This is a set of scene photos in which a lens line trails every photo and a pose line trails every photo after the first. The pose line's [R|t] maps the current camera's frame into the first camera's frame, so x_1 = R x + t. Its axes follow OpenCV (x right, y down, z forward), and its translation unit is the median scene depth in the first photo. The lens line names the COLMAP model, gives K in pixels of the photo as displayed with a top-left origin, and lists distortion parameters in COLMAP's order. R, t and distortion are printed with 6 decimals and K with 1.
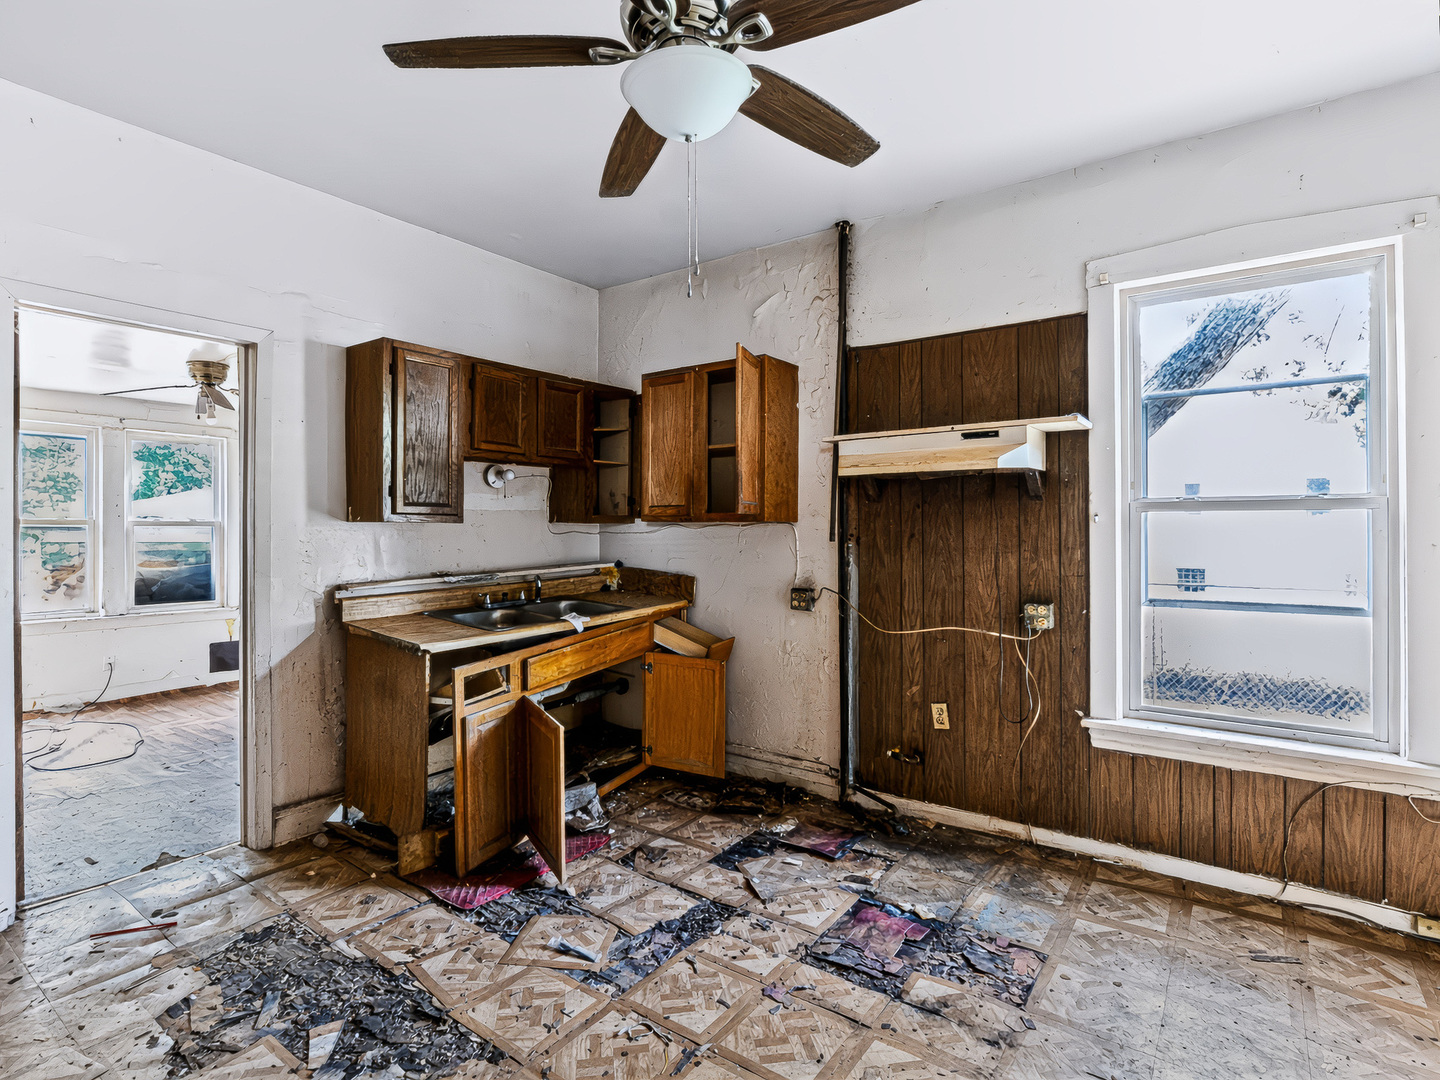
lens RADIAL K [[737.0, 0, 720.2], [0, 737.0, 532.5], [0, 0, 1]] dist [-0.002780, -0.000635]
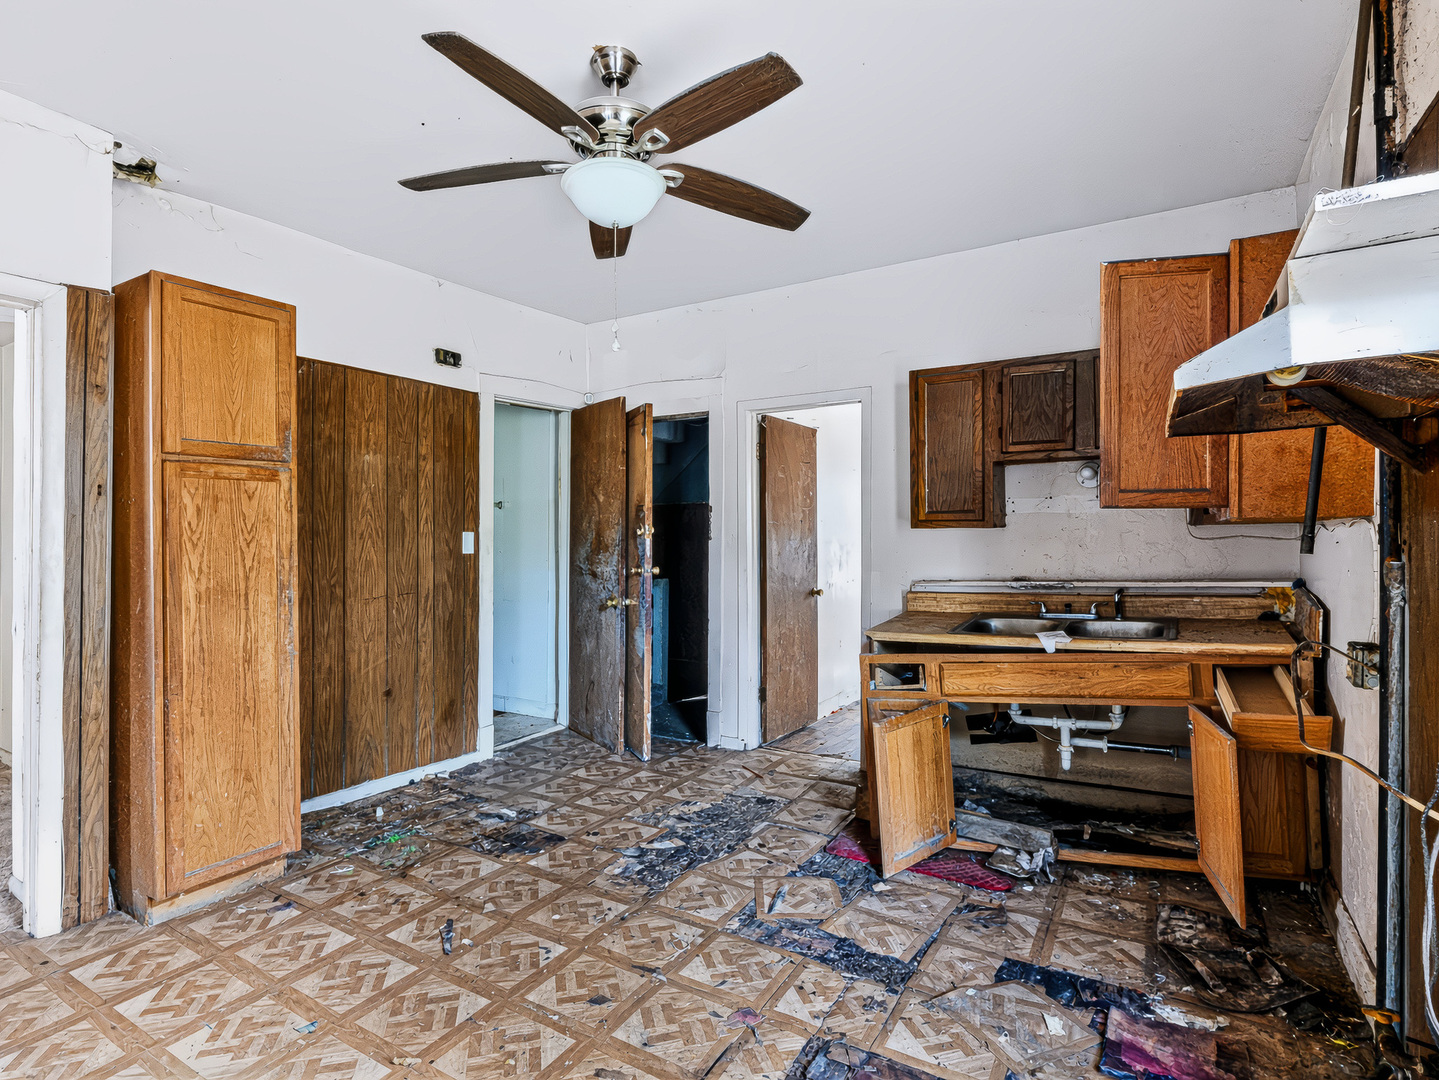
lens RADIAL K [[736.5, 0, 718.1], [0, 736.5, 539.4], [0, 0, 1]] dist [-0.002780, -0.000635]
pose [[0.094728, -0.001136, -0.995503, 0.722610], [0.000348, 0.999999, -0.001108, 0.004324], [0.995503, -0.000241, 0.094729, 0.616164]]
